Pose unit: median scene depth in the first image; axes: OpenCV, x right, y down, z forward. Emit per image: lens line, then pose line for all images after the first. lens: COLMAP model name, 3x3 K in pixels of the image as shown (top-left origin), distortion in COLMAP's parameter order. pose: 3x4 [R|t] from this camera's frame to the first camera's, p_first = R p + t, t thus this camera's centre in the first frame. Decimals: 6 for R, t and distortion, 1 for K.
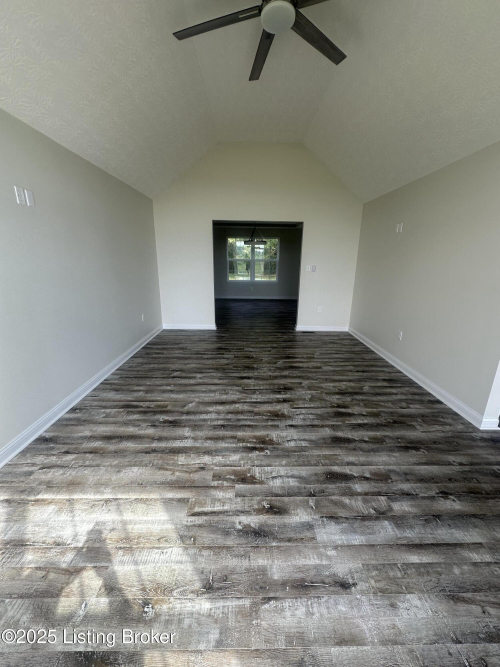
lens RADIAL K [[268.0, 0, 252.5], [0, 268.0, 333.1], [0, 0, 1]] dist [-0.003298, 0.001091]
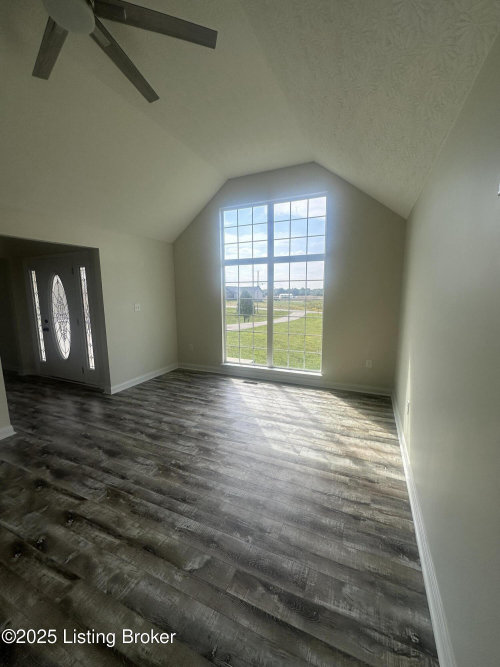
lens RADIAL K [[268.0, 0, 249.2], [0, 268.0, 333.5], [0, 0, 1]] dist [-0.003298, 0.001091]
pose [[-0.903236, -0.072436, 0.422986, -0.572547], [0.111283, 0.912400, 0.393880, -0.402006], [-0.414464, 0.402838, -0.816052, 1.313570]]
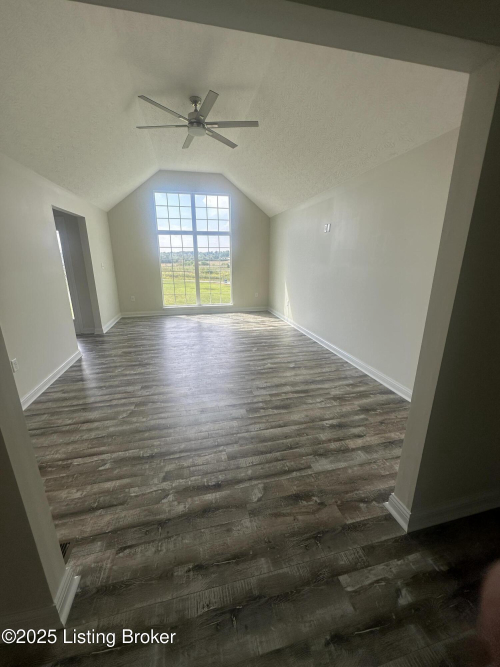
lens RADIAL K [[268.0, 0, 250.7], [0, 268.0, 333.2], [0, 0, 1]] dist [-0.003298, 0.001091]
pose [[-0.977576, 0.045848, -0.205530, 0.128515], [-0.068394, 0.853971, 0.515805, -0.692507], [0.199165, 0.518296, -0.831687, 2.462918]]
